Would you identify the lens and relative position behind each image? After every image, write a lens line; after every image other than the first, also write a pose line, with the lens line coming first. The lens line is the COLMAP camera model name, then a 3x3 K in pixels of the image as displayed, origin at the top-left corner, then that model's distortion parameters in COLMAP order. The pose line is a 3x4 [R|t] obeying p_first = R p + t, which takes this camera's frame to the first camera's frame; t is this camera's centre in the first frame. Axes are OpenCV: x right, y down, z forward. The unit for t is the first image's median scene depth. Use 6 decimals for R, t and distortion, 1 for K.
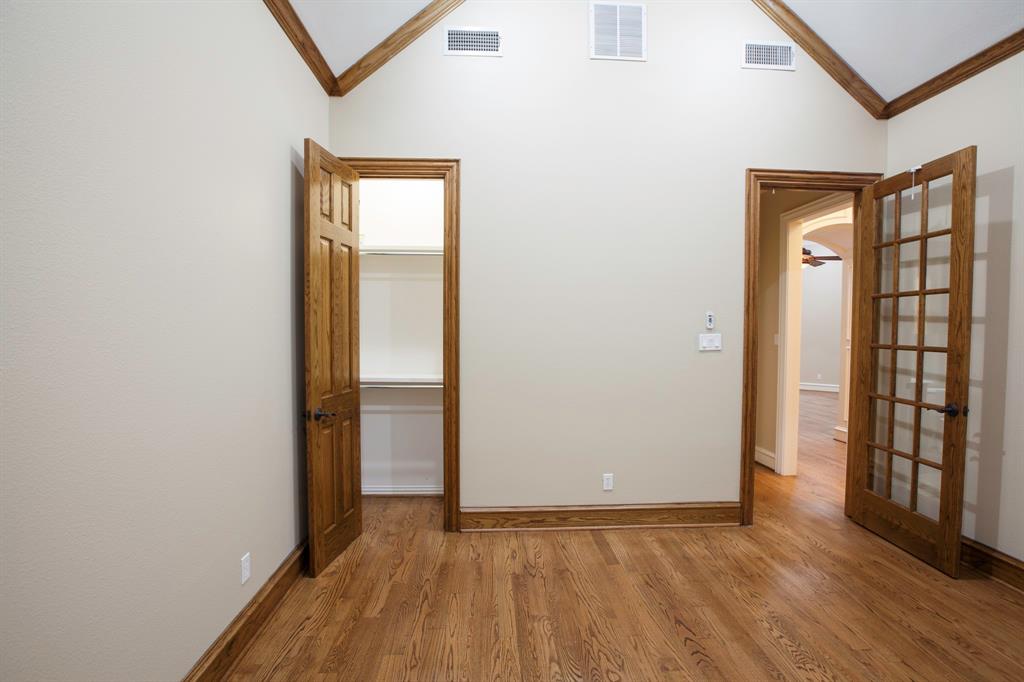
lens RADIAL K [[470.7, 0, 529.5], [0, 470.7, 338.2], [0, 0, 1]] dist [-0.038643, 0.014804]
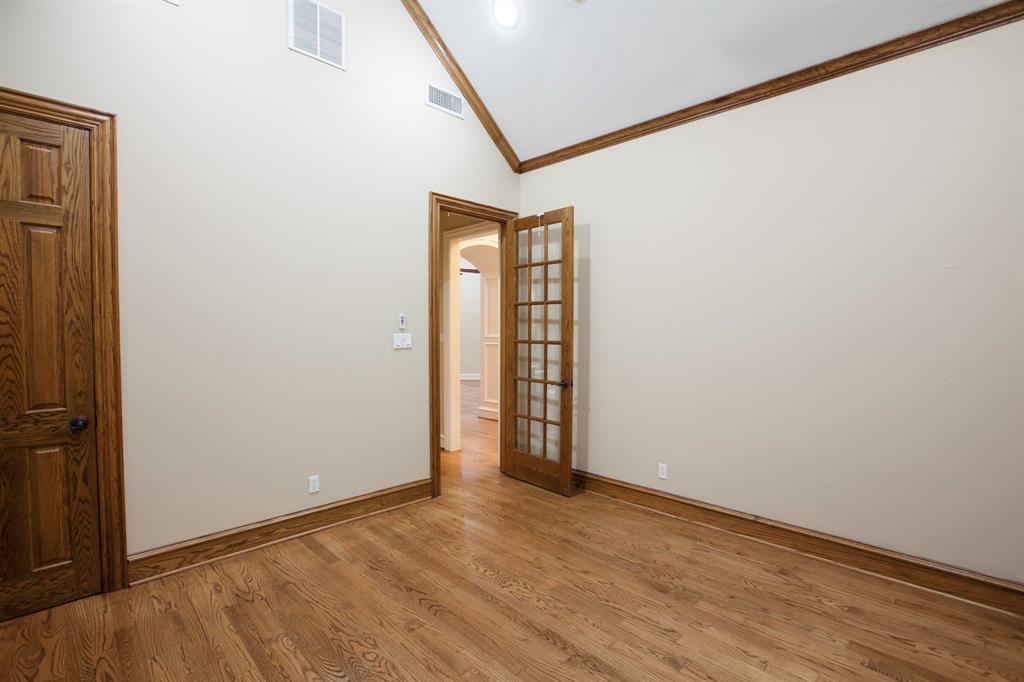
lens RADIAL K [[470.7, 0, 506.3], [0, 470.7, 334.9], [0, 0, 1]] dist [-0.038643, 0.014804]
pose [[0.755623, -0.012142, 0.654894, -0.176067], [0.015953, 0.999873, 0.000131, -0.002165], [-0.654812, 0.010349, 0.755721, -0.011338]]
